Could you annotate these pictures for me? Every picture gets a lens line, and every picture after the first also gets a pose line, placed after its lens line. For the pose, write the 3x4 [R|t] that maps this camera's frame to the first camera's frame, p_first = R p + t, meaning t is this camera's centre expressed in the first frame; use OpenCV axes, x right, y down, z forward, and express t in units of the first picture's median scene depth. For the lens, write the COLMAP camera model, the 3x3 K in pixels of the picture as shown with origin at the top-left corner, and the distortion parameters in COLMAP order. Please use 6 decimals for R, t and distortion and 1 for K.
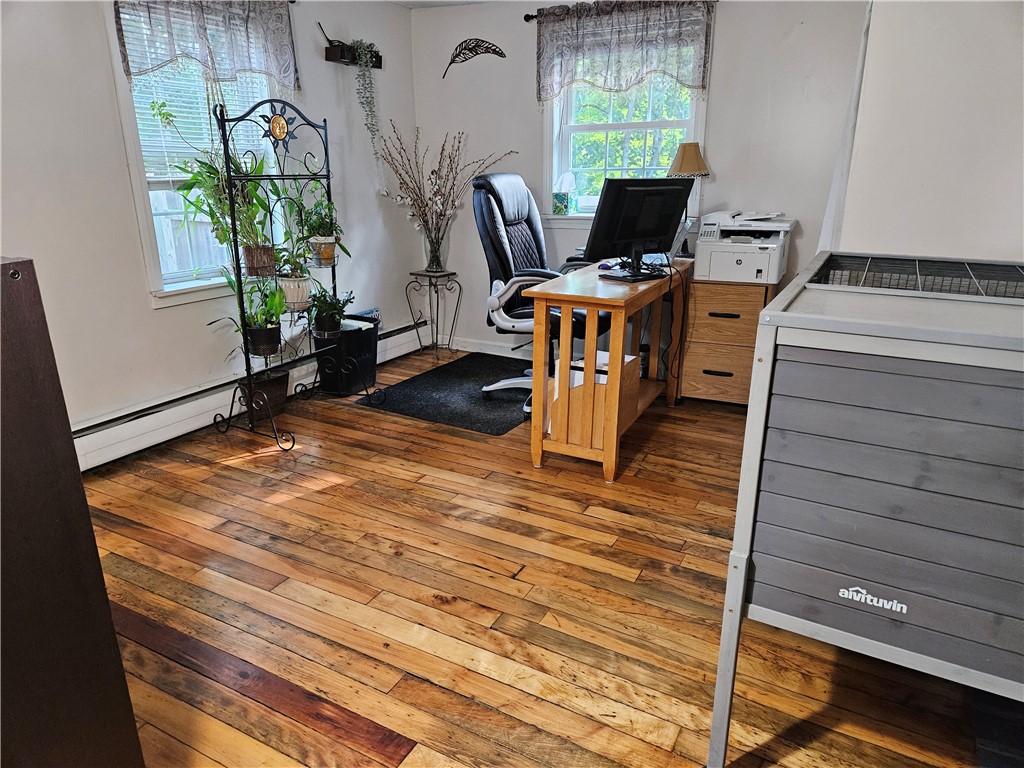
lens RADIAL K [[684.9, 0, 512.9], [0, 684.9, 383.9], [0, 0, 1]] dist [0.070765, -0.058611]
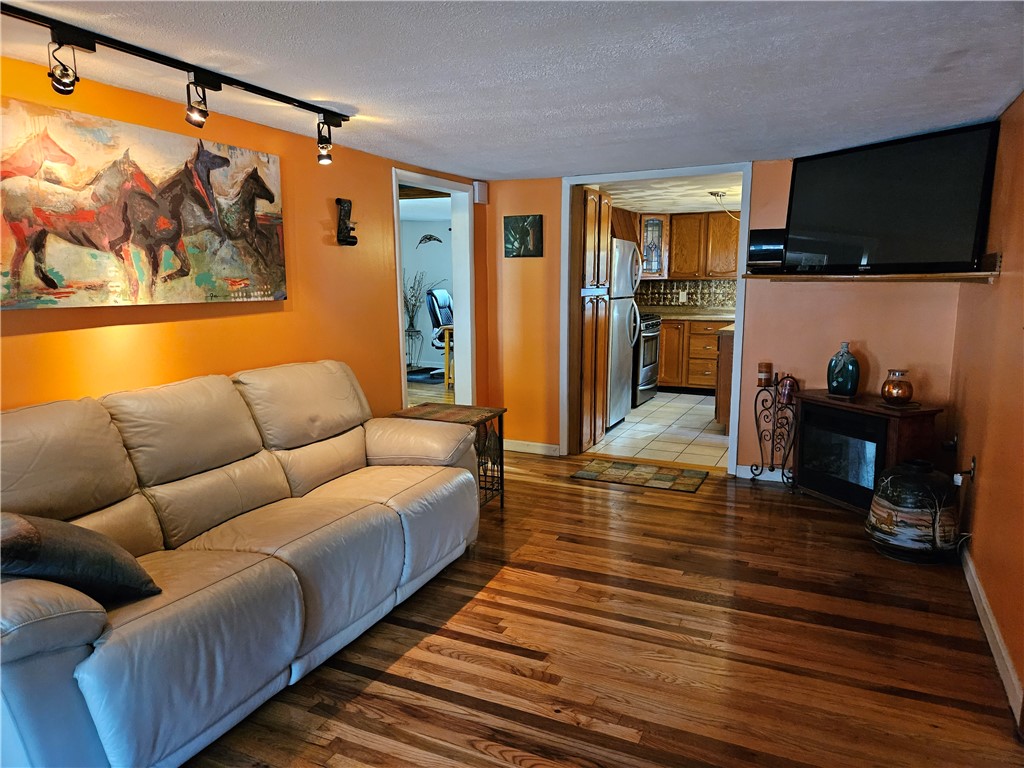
lens RADIAL K [[684.9, 0, 513.6], [0, 684.9, 384.5], [0, 0, 1]] dist [0.070765, -0.058611]
pose [[0.999172, -0.000210, 0.040675, 0.145980], [0.006285, 0.988773, -0.149295, 0.392505], [-0.040187, 0.149428, 0.987956, -1.354424]]
